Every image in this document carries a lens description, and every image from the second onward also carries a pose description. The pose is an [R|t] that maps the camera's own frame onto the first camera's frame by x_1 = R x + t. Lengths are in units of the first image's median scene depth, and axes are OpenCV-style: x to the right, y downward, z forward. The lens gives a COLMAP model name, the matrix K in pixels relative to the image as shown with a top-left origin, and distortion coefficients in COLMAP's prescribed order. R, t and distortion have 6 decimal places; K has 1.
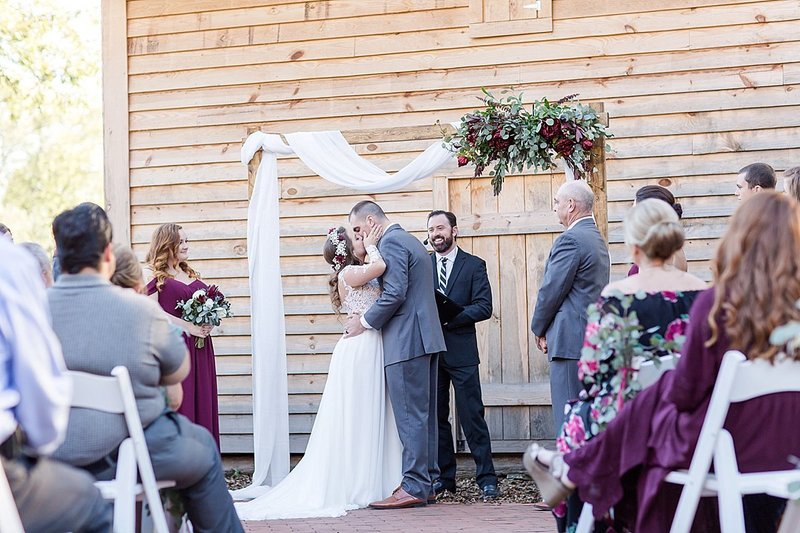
lens RADIAL K [[1947.8, 0, 400.0], [0, 1947.8, 266.5], [0, 0, 1]] dist [0.077715, 0.125142]
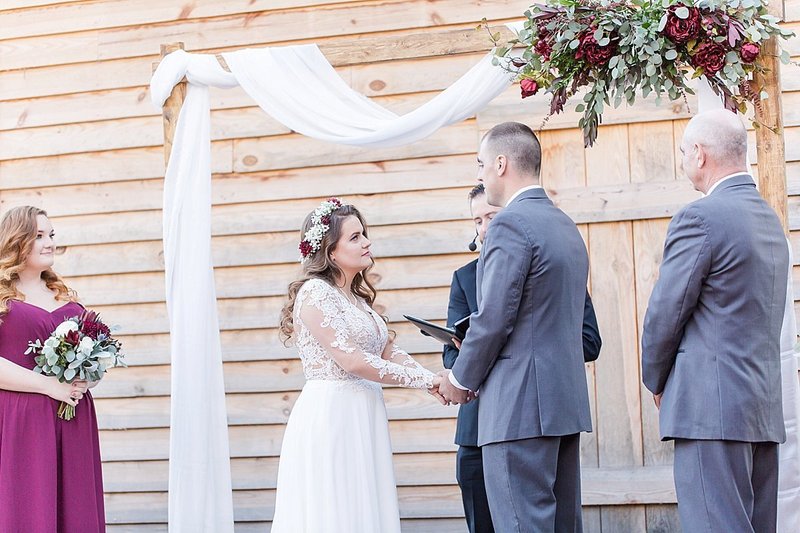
lens RADIAL K [[2366.5, 0, 400.0], [0, 2366.5, 266.5], [0, 0, 1]] dist [-0.076480, -0.003462]
pose [[0.999666, -0.018876, -0.017631, 0.005704], [0.018665, 0.999753, -0.012056, 0.006065], [0.017854, 0.011723, 0.999772, 0.309093]]
